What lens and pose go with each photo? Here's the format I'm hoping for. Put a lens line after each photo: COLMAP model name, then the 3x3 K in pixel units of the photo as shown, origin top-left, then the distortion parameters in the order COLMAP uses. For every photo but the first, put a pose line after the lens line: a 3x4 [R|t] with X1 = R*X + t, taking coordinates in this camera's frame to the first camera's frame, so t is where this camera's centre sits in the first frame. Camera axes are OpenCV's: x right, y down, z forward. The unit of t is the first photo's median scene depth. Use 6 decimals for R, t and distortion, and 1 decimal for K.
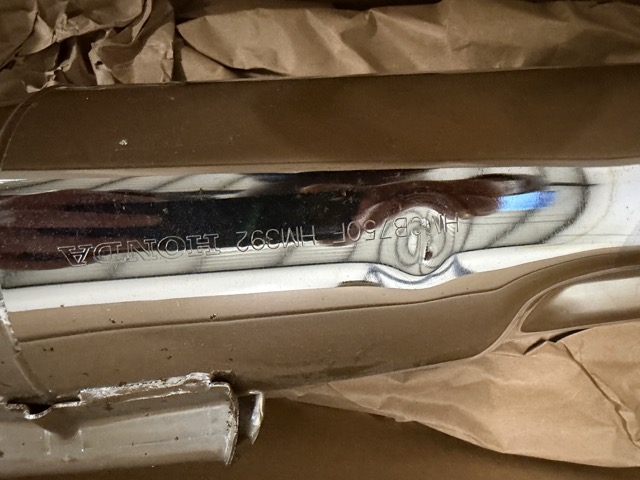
lens RADIAL K [[446.4, 0, 320.0], [0, 446.4, 240.0], [0, 0, 1]] dist [-0.000499, -0.000135]
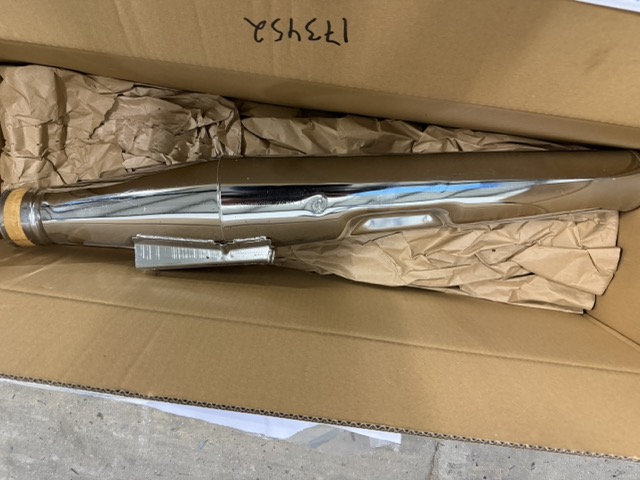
lens RADIAL K [[448.2, 0, 320.0], [0, 448.2, 240.0], [0, 0, 1]] dist [0.004941, 0.000989]
pose [[0.993410, 0.022337, 0.112417, -0.141517], [-0.030976, 0.996649, 0.075705, 0.015436], [-0.110349, -0.078689, 0.990773, -1.840159]]
